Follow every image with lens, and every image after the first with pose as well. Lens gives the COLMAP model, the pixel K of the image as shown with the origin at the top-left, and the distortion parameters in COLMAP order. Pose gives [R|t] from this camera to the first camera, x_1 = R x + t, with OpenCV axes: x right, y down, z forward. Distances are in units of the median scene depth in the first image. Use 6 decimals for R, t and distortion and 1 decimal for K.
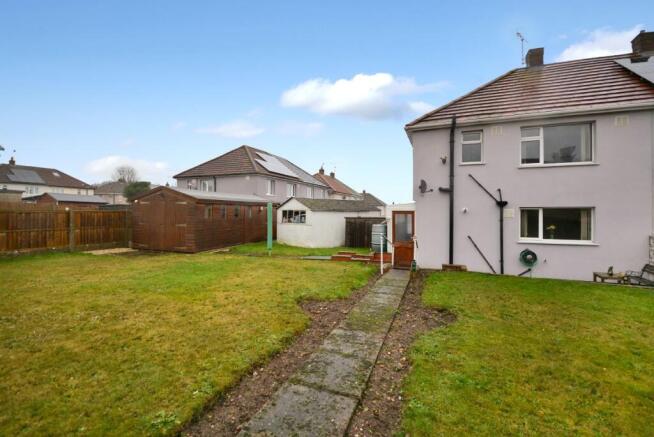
lens RADIAL K [[297.4, 0, 326.8], [0, 297.4, 210.3], [0, 0, 1]] dist [0.000158, -0.000043]
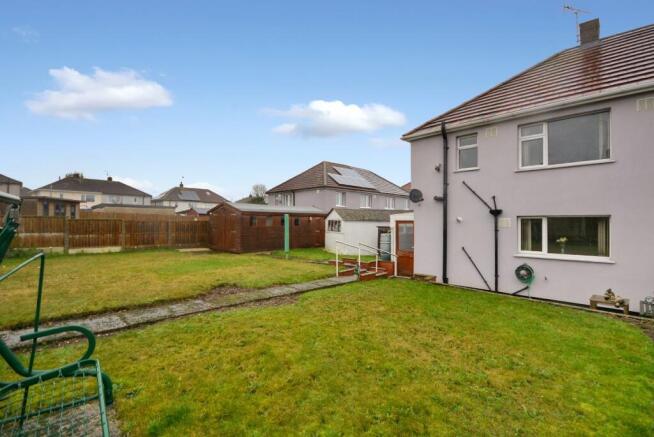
lens RADIAL K [[302.6, 0, 330.2], [0, 302.6, 217.8], [0, 0, 1]] dist [-0.003221, -0.000714]
pose [[0.917928, -0.004073, -0.396727, 0.467888], [0.000092, 0.999949, -0.010053, 0.003846], [0.396748, 0.009192, 0.917882, -0.042663]]
